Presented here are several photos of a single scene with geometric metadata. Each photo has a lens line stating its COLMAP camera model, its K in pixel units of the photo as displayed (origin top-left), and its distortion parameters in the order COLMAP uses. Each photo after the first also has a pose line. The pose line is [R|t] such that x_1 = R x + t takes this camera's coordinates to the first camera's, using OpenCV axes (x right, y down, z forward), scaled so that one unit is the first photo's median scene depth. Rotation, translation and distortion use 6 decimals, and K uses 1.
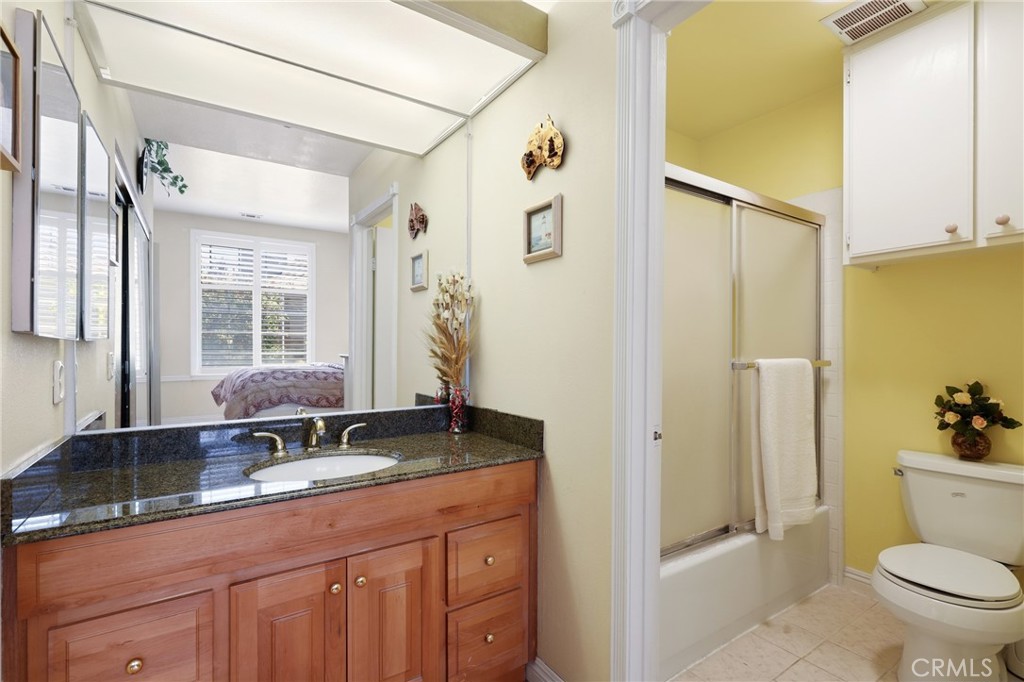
lens RADIAL K [[469.0, 0, 514.8], [0, 469.0, 348.7], [0, 0, 1]] dist [-0.000401, 0.000287]
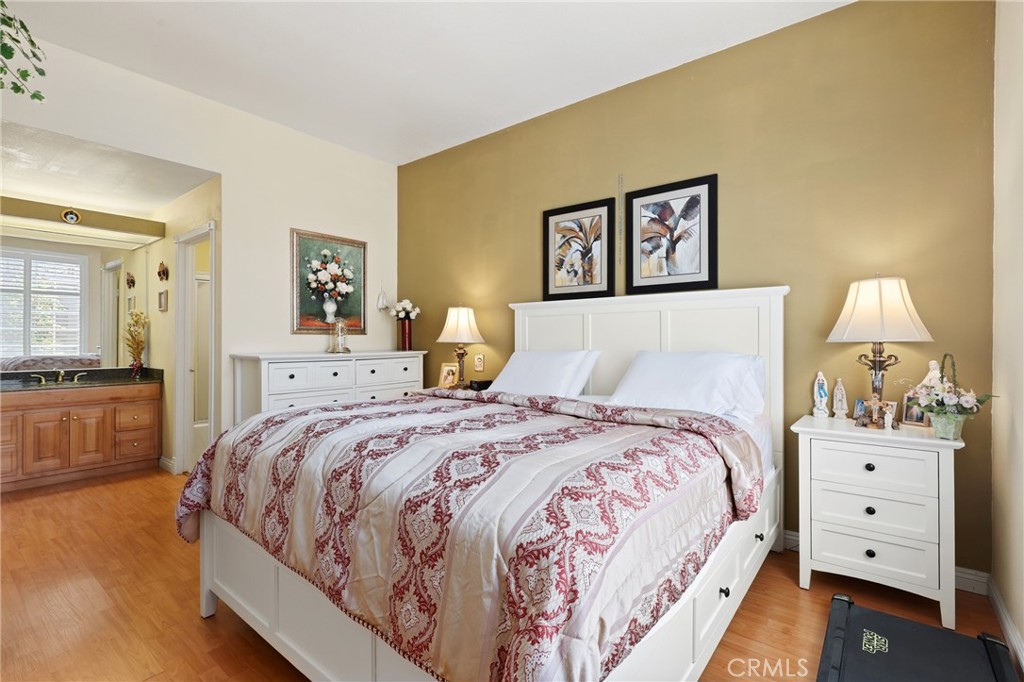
lens RADIAL K [[466.3, 0, 514.3], [0, 466.3, 343.2], [0, 0, 1]] dist [-0.001046, 0.000018]
pose [[0.952140, 0.003538, 0.305642, 1.719181], [-0.003824, 0.999993, 0.000336, -0.014893], [-0.305639, -0.001489, 0.952146, -3.248225]]
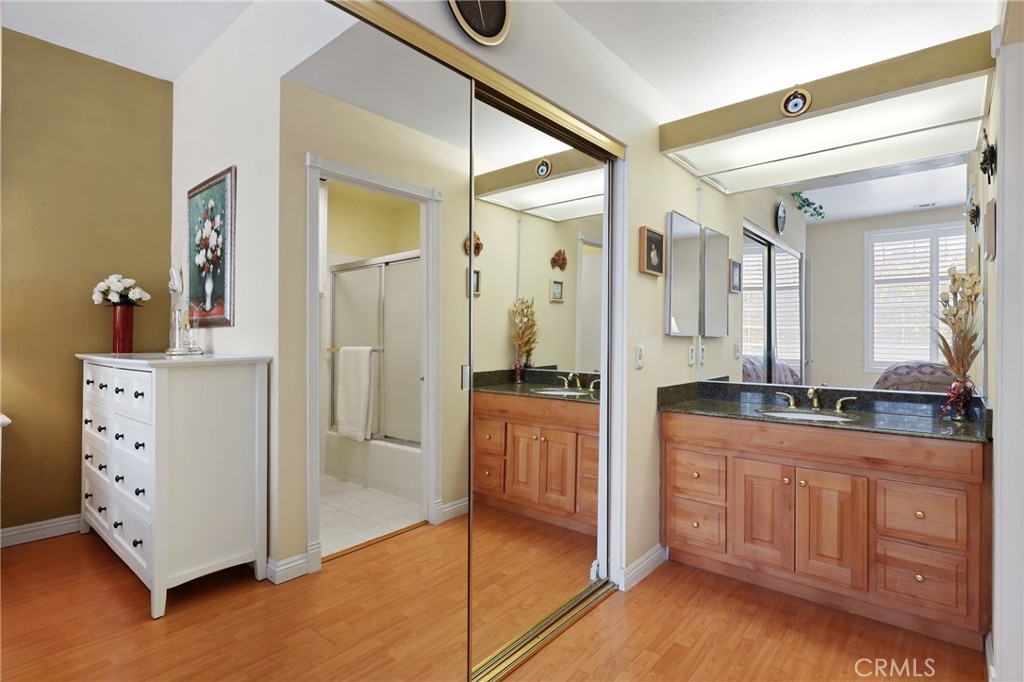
lens RADIAL K [[506.8, 0, 512.8], [0, 506.8, 337.5], [0, 0, 1]] dist [0.001228, 0.000125]
pose [[0.267578, -0.001980, -0.963534, 1.266060], [-0.008882, 0.999950, -0.004522, 0.006626], [0.963495, 0.009768, 0.267548, -0.516215]]
